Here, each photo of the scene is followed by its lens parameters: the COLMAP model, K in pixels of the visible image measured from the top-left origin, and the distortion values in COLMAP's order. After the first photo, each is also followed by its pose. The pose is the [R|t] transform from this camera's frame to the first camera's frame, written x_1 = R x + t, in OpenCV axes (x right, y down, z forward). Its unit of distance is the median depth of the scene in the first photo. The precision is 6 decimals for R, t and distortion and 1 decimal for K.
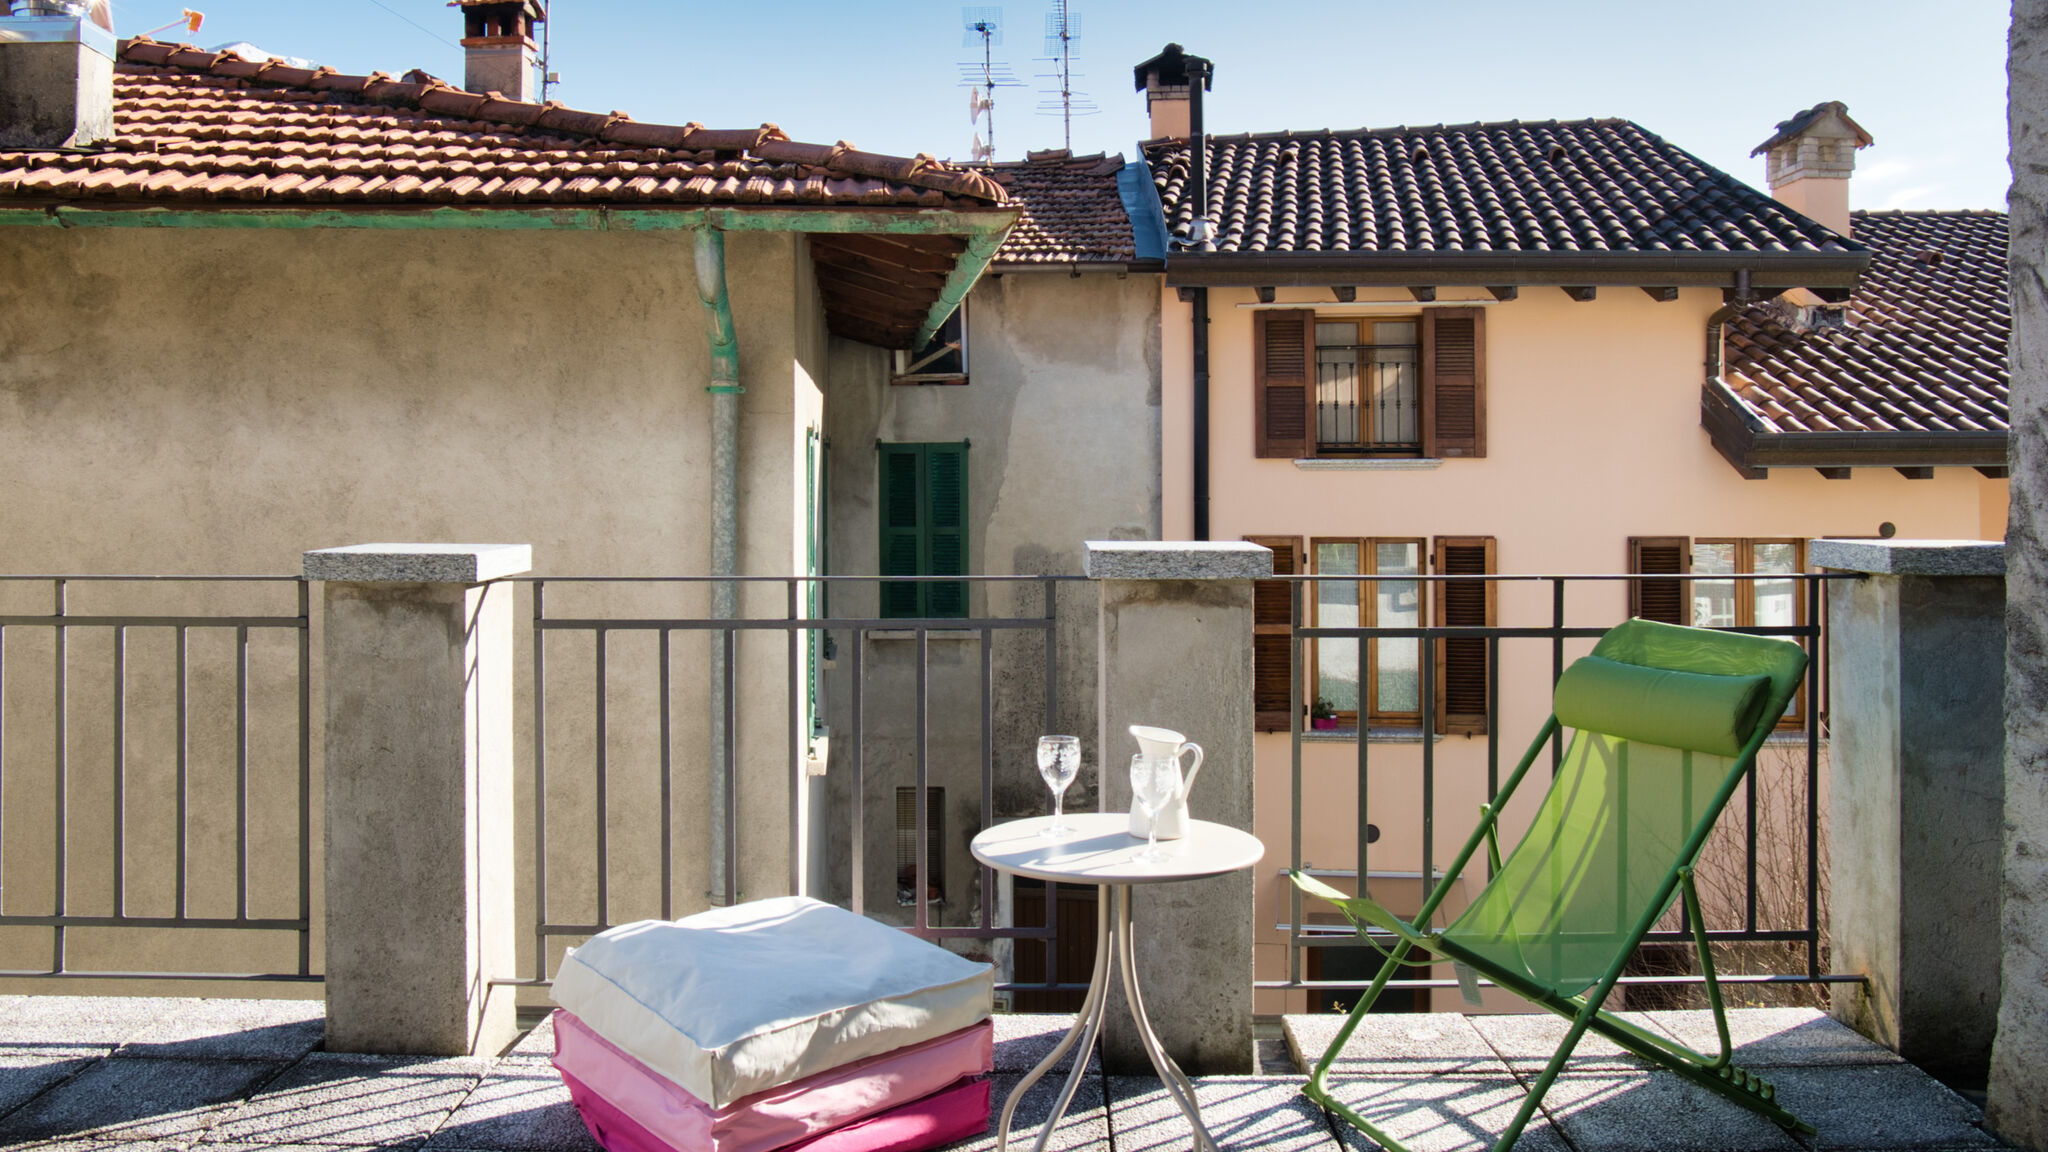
lens RADIAL K [[1662.2, 0, 1017.0], [0, 1662.2, 564.7], [0, 0, 1]] dist [-0.072515, 0.115523]
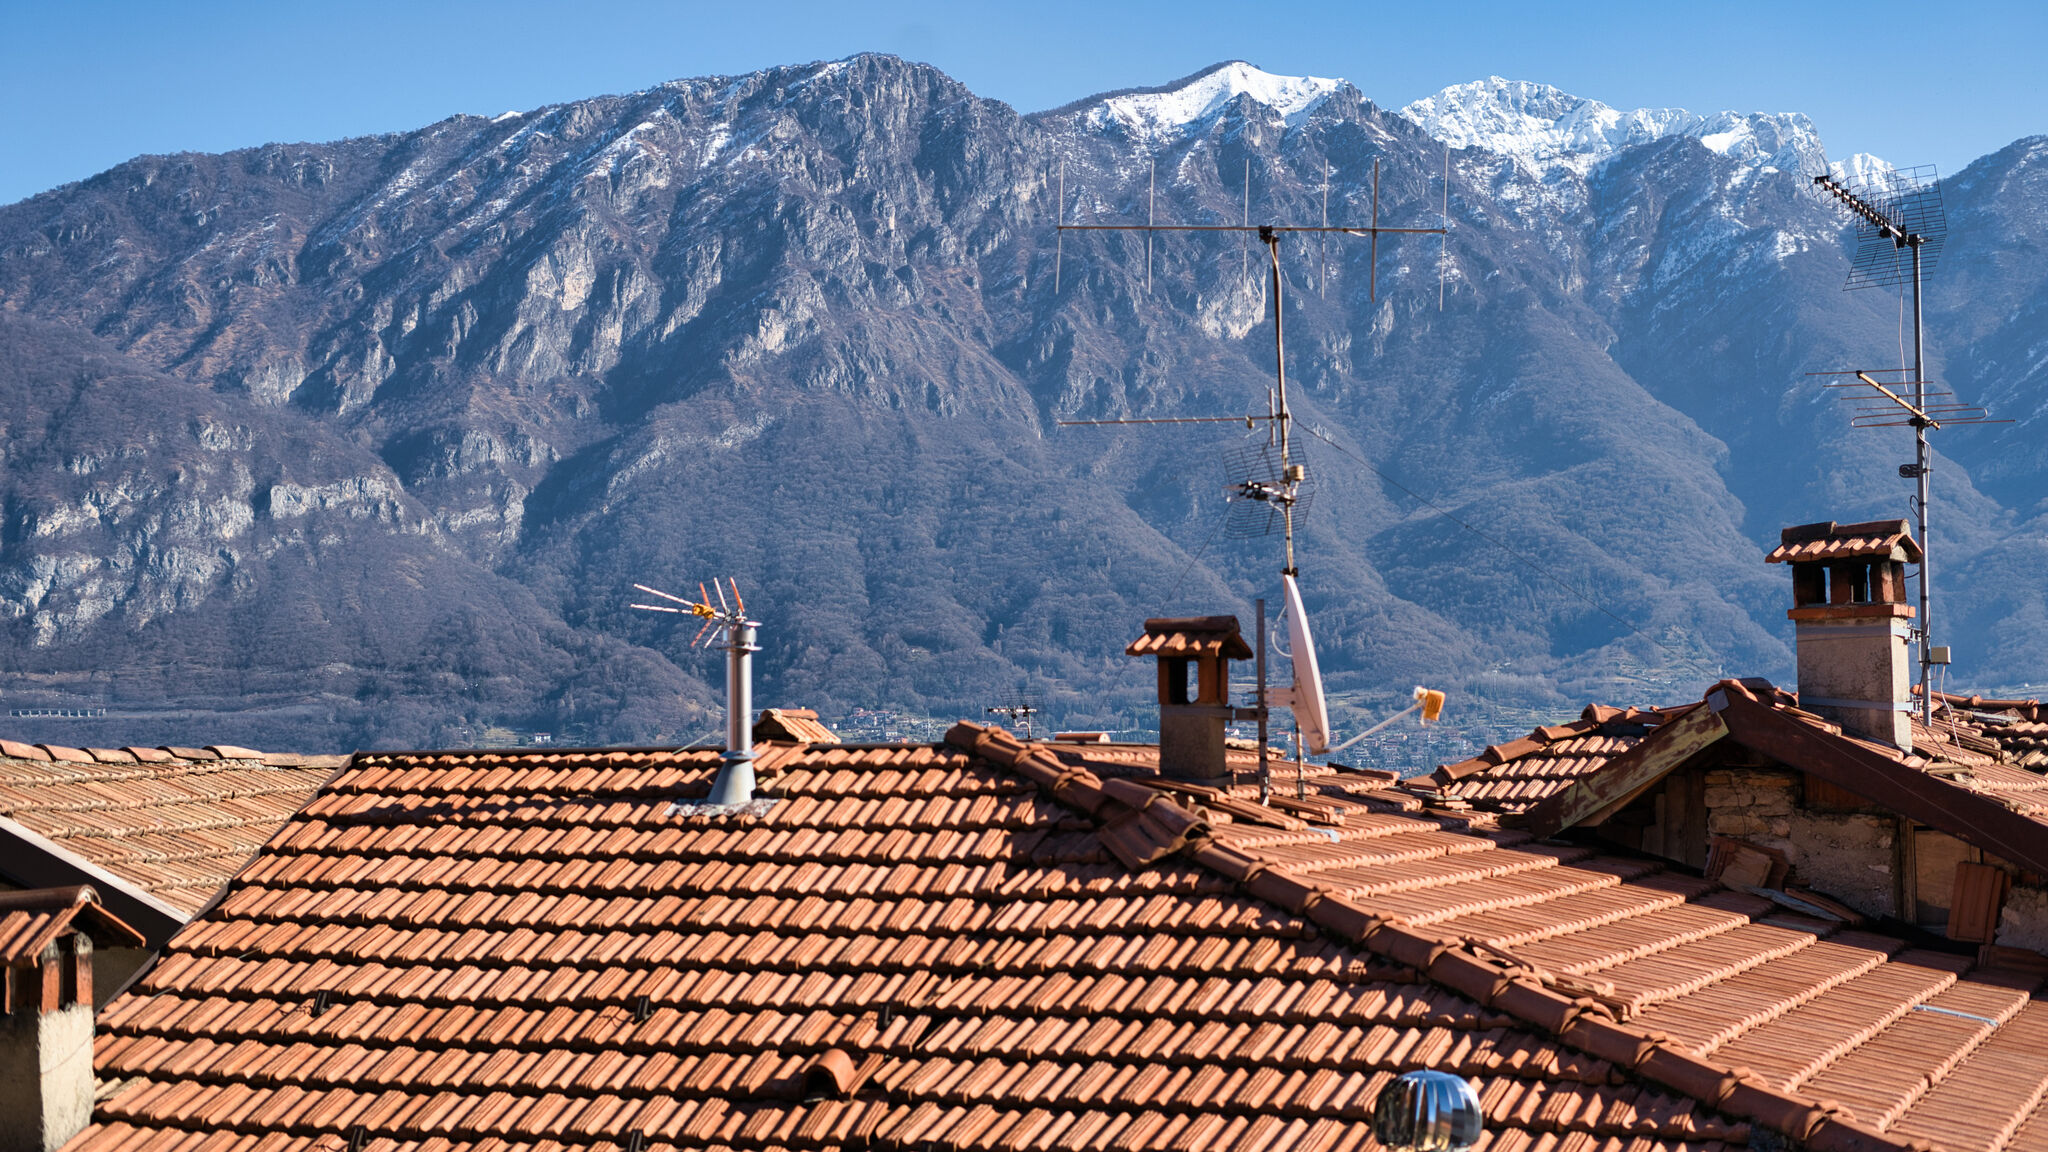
lens RADIAL K [[3002.7, 0, 1024.0], [0, 3002.7, 576.0], [0, 0, 1]] dist [-0.003779, 0.049458]
pose [[0.878505, -0.042929, -0.475800, -0.093636], [0.016709, 0.998106, -0.059203, -0.532294], [0.477441, 0.044061, 0.877559, -0.301793]]
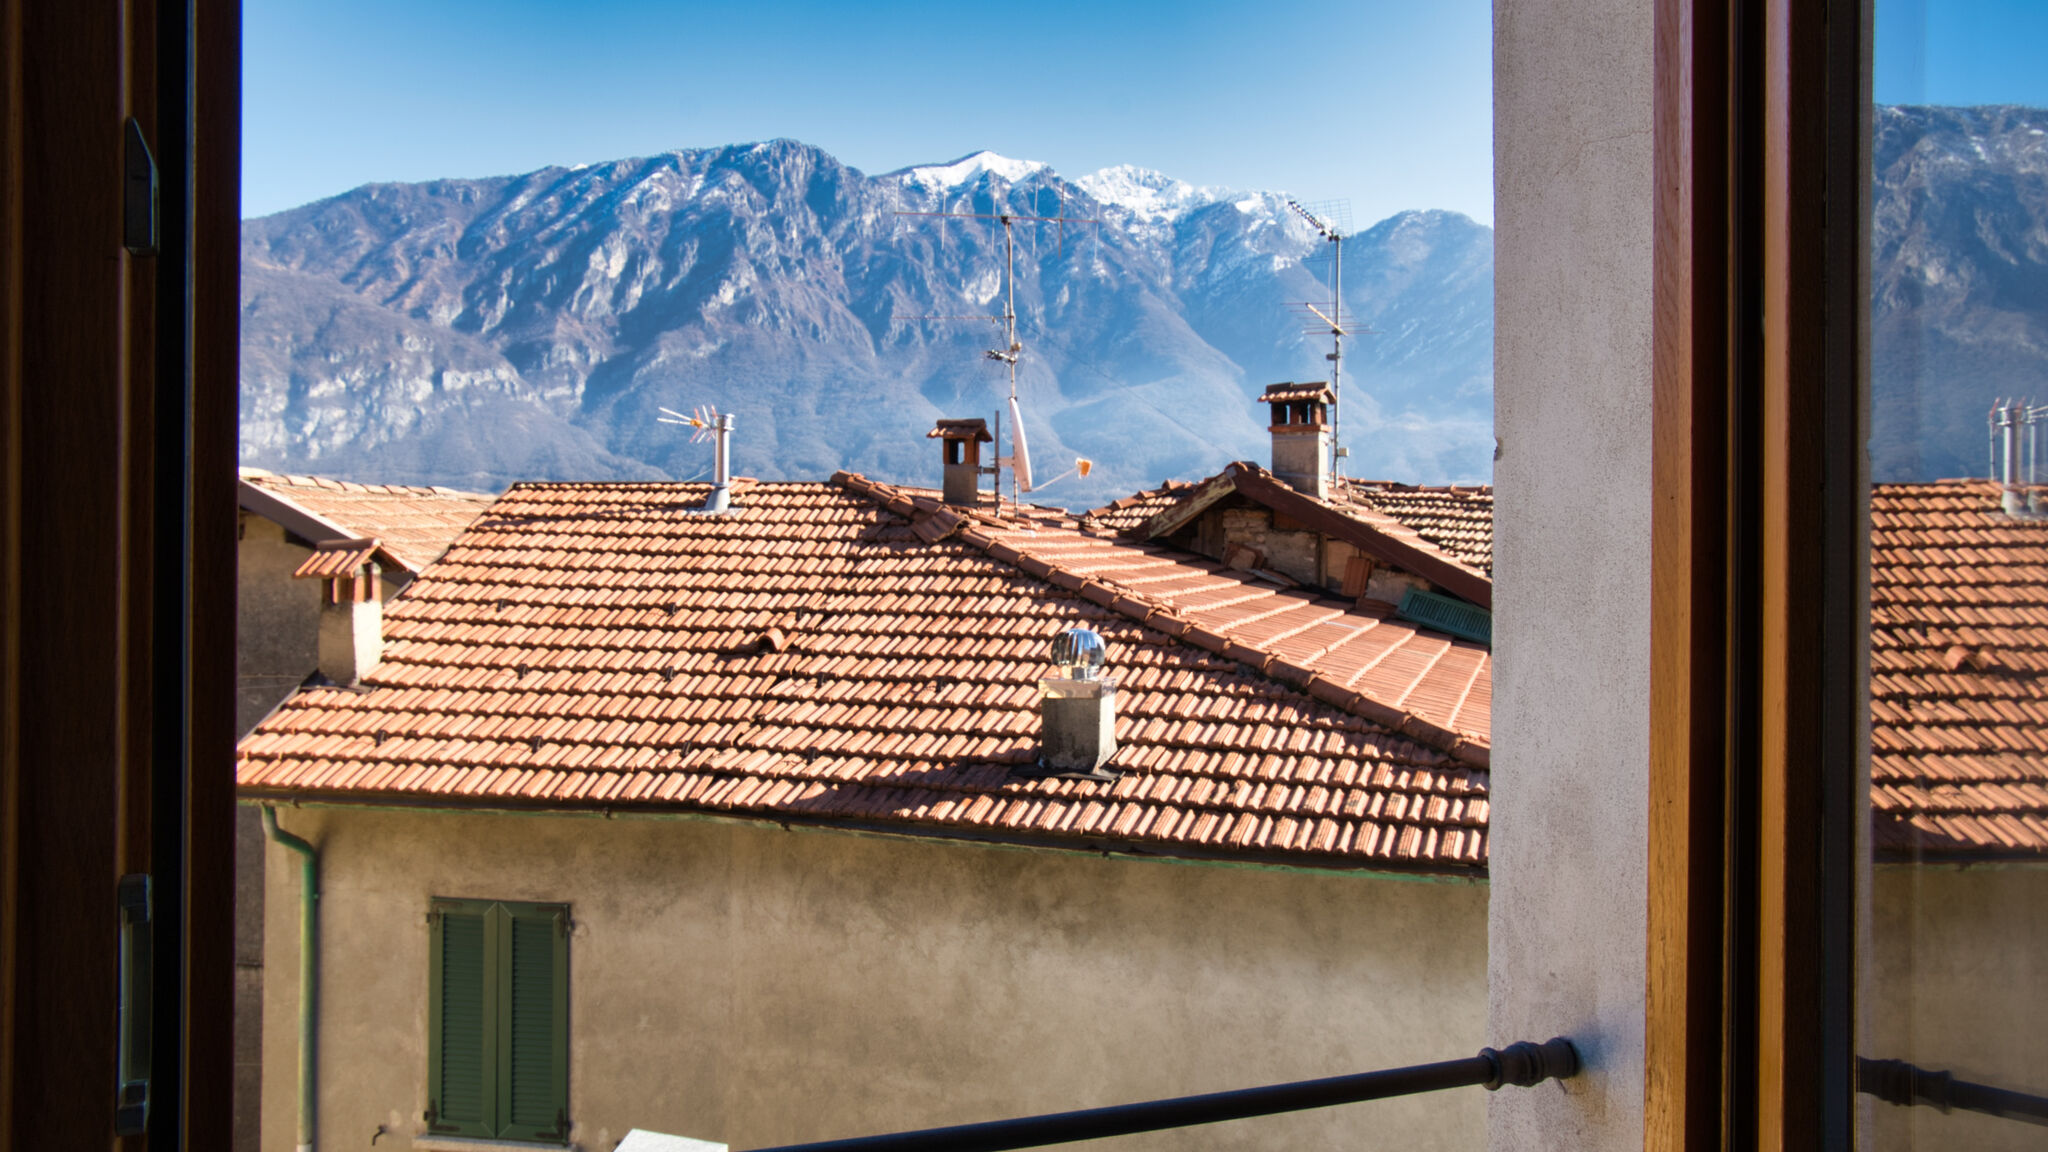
lens RADIAL K [[1662.2, 0, 1017.0], [0, 1662.2, 564.7], [0, 0, 1]] dist [-0.072515, 0.115523]
pose [[0.919990, 0.005345, -0.391906, -0.052075], [-0.000747, 0.999929, 0.011884, -0.458245], [0.391942, -0.010641, 0.919929, -0.414359]]
